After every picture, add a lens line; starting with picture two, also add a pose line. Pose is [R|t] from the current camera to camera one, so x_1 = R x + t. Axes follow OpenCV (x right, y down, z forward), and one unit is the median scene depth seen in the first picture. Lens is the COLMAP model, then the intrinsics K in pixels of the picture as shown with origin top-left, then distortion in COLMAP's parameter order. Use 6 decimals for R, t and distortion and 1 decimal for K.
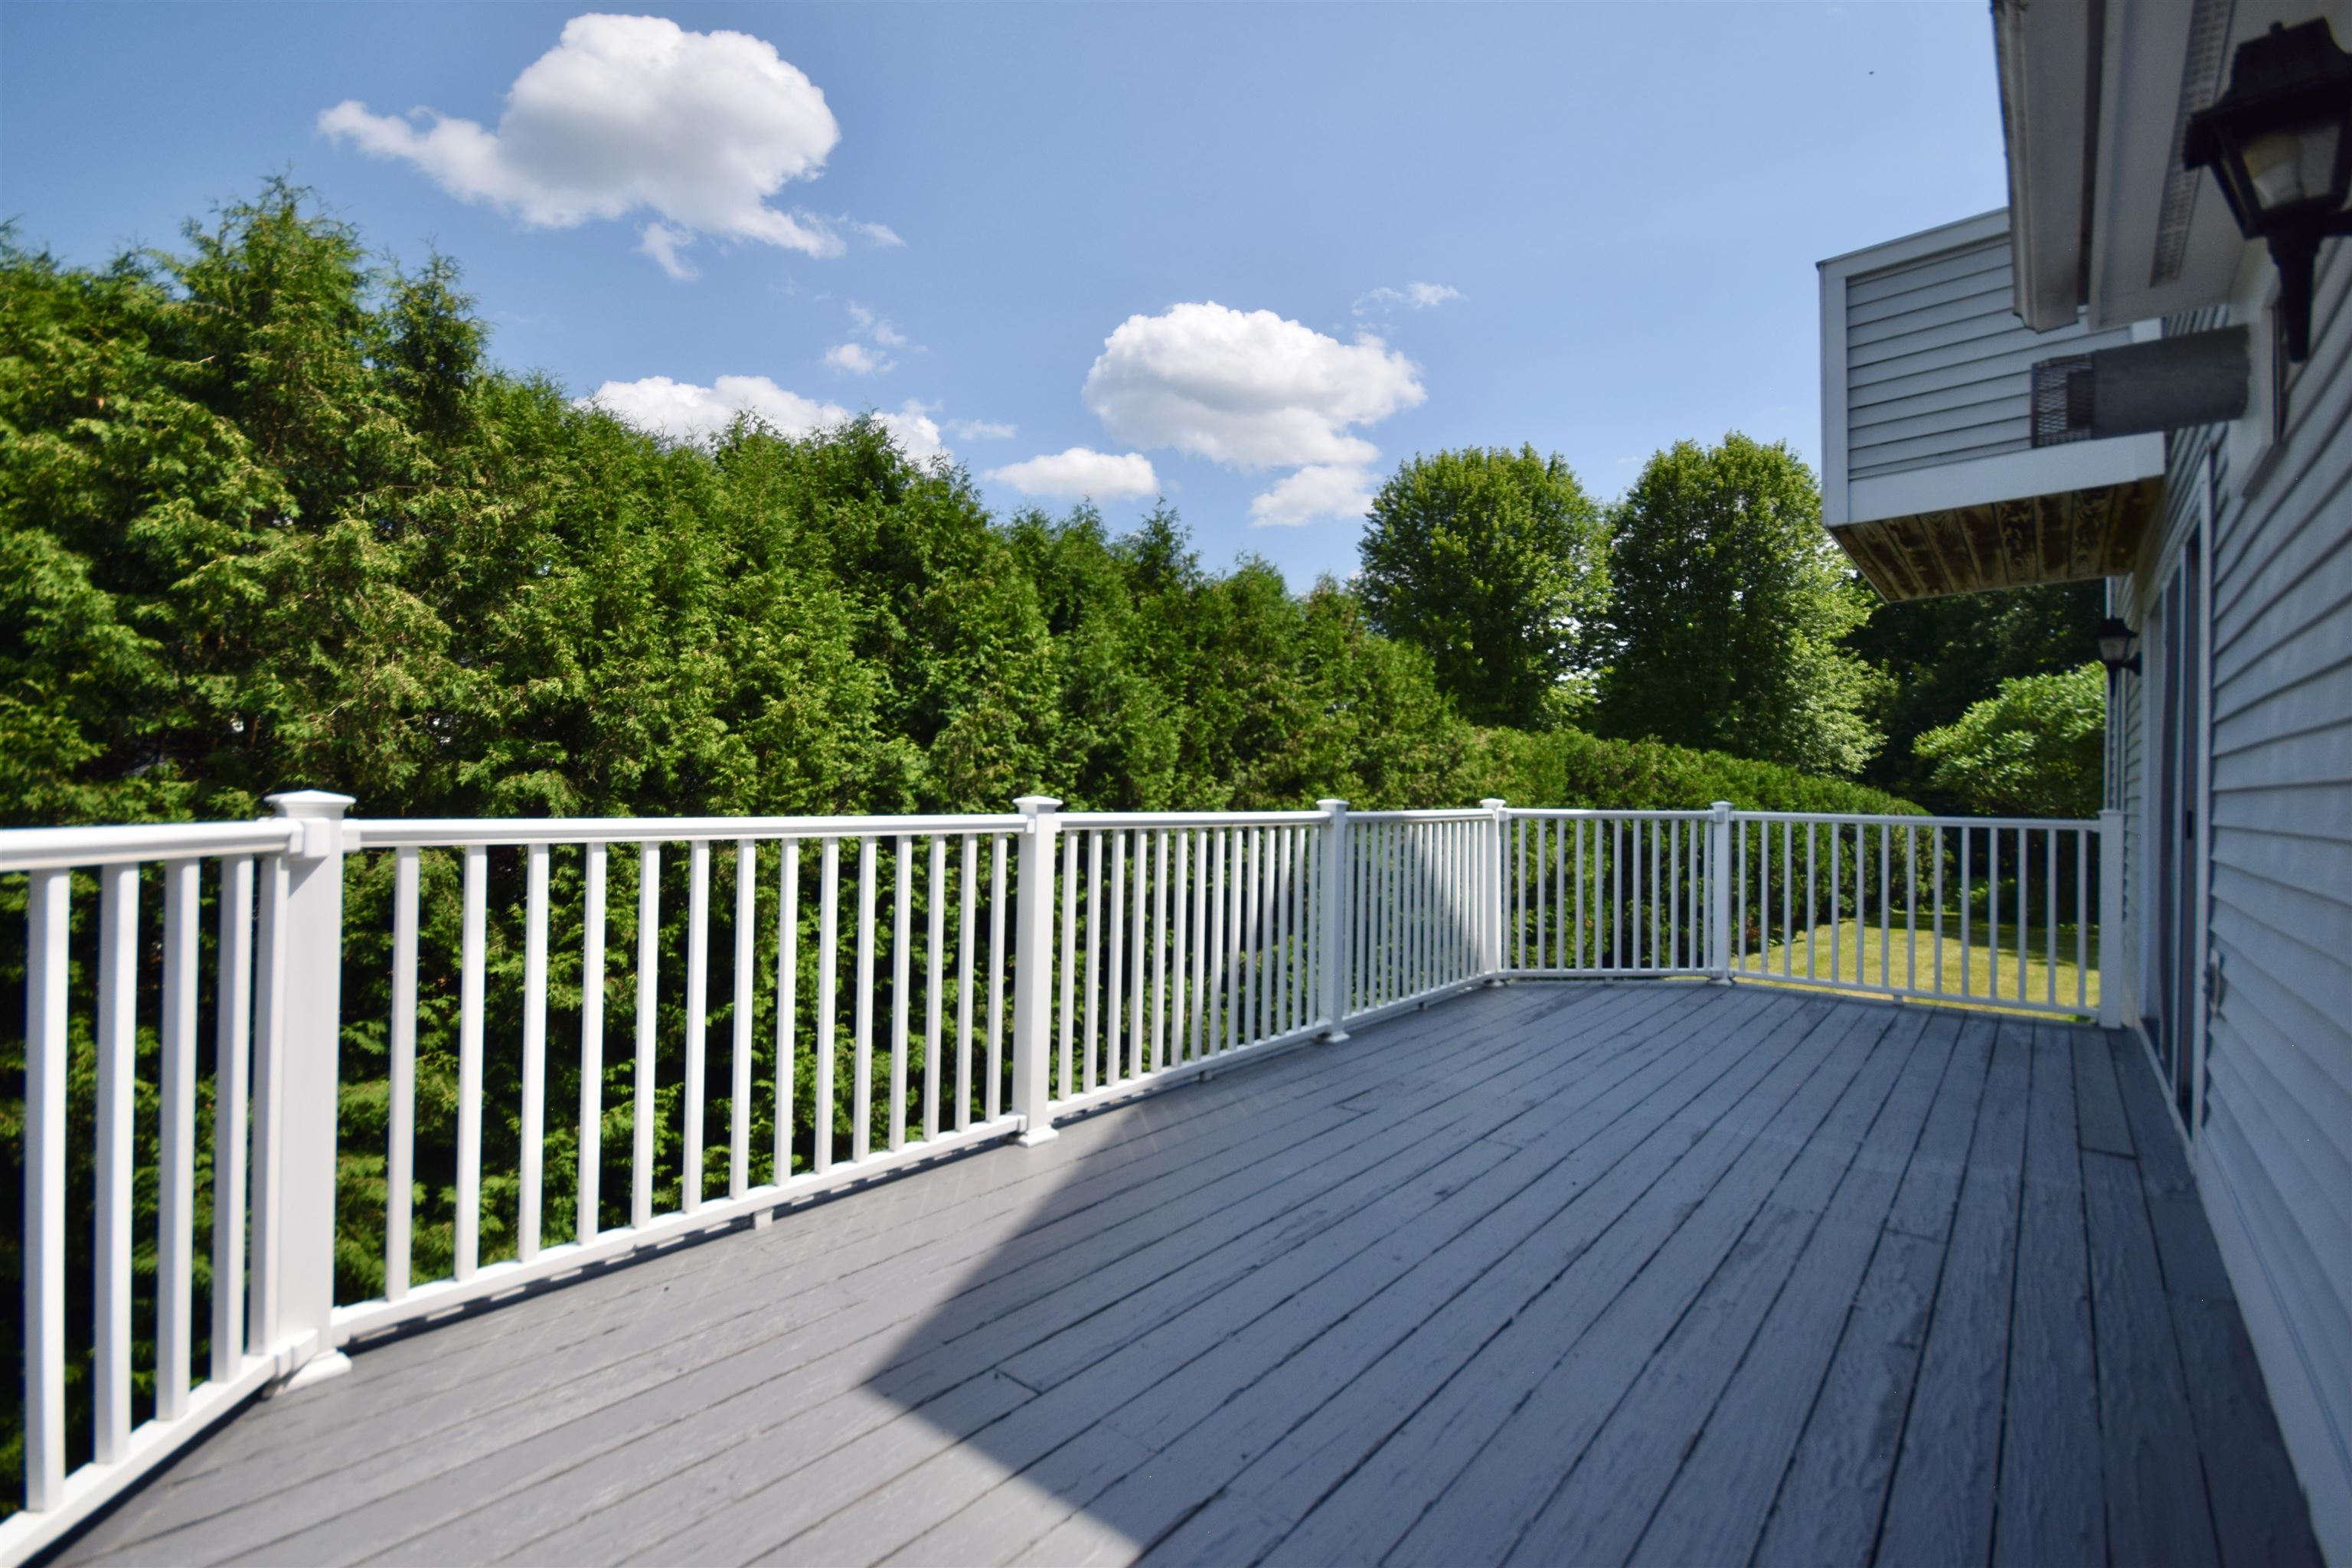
lens RADIAL K [[1051.1, 0, 1176.0], [0, 1051.1, 784.0], [0, 0, 1]] dist [-0.002900, -0.000945]
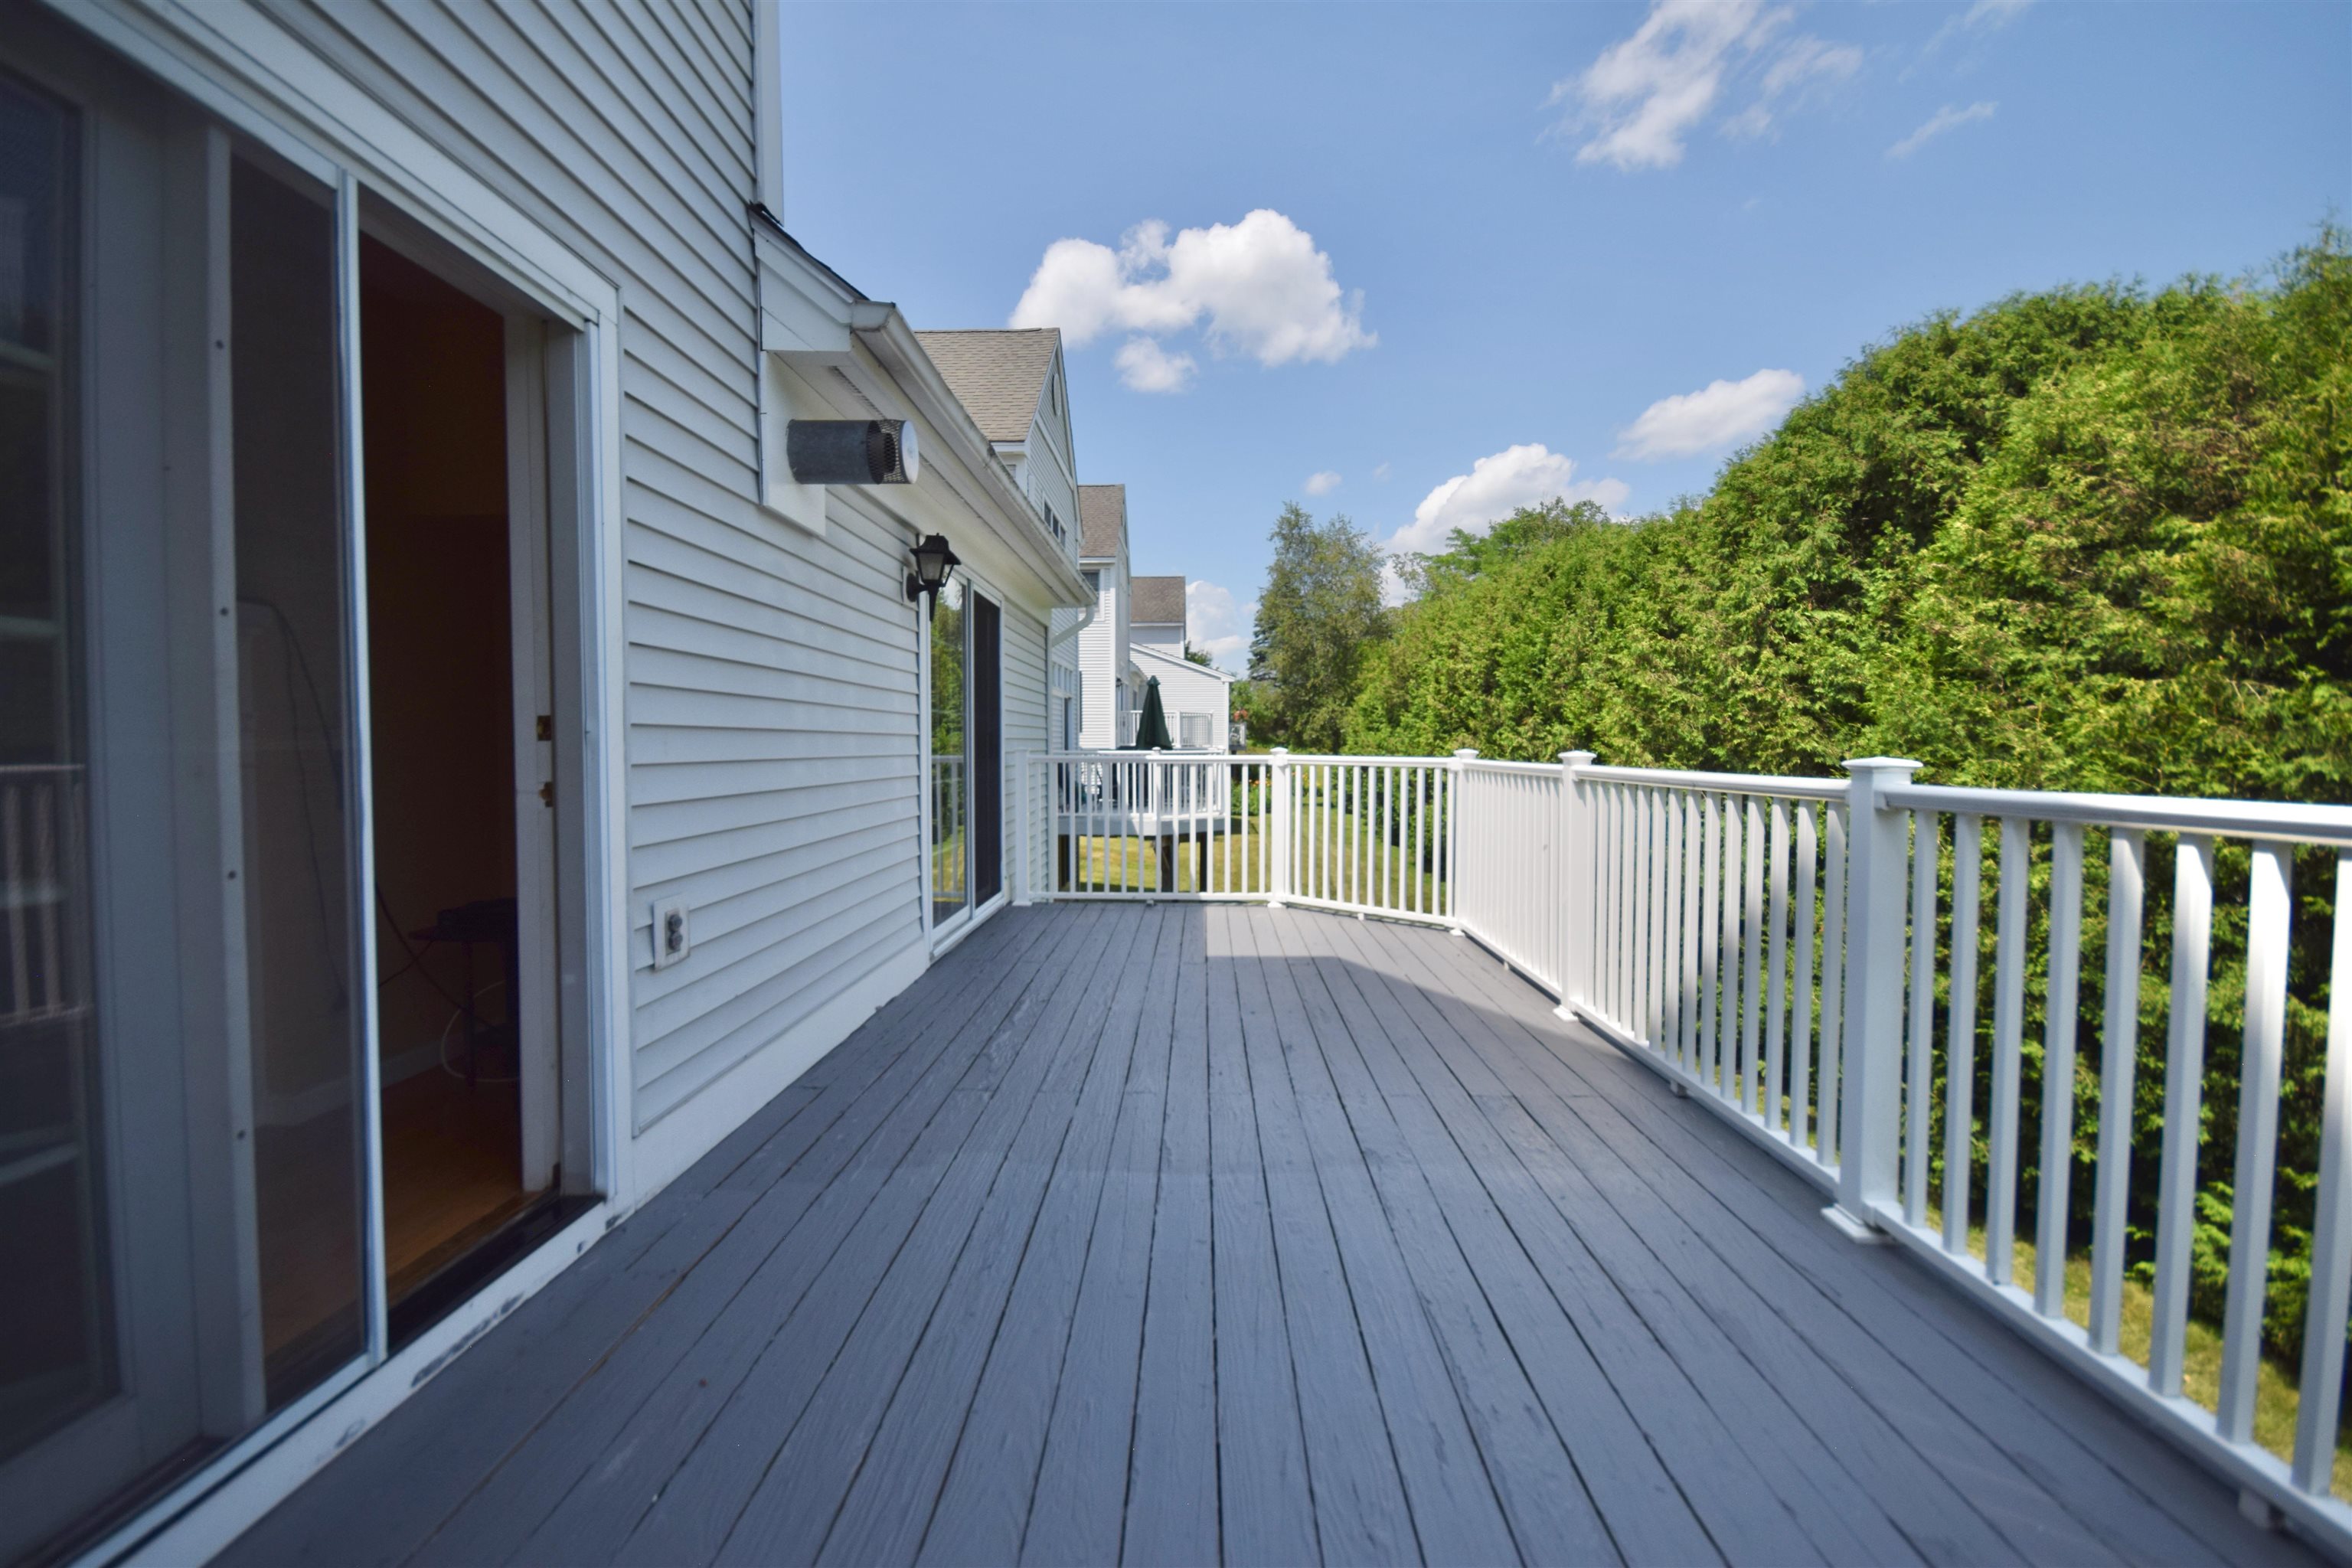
lens RADIAL K [[1051.1, 0, 1176.0], [0, 1051.1, 784.0], [0, 0, 1]] dist [-0.002900, -0.000945]
pose [[-0.787683, 0.003362, -0.616072, 1.057265], [-0.008744, 0.999823, 0.016636, 0.034230], [0.616019, 0.018491, -0.787514, 1.748924]]
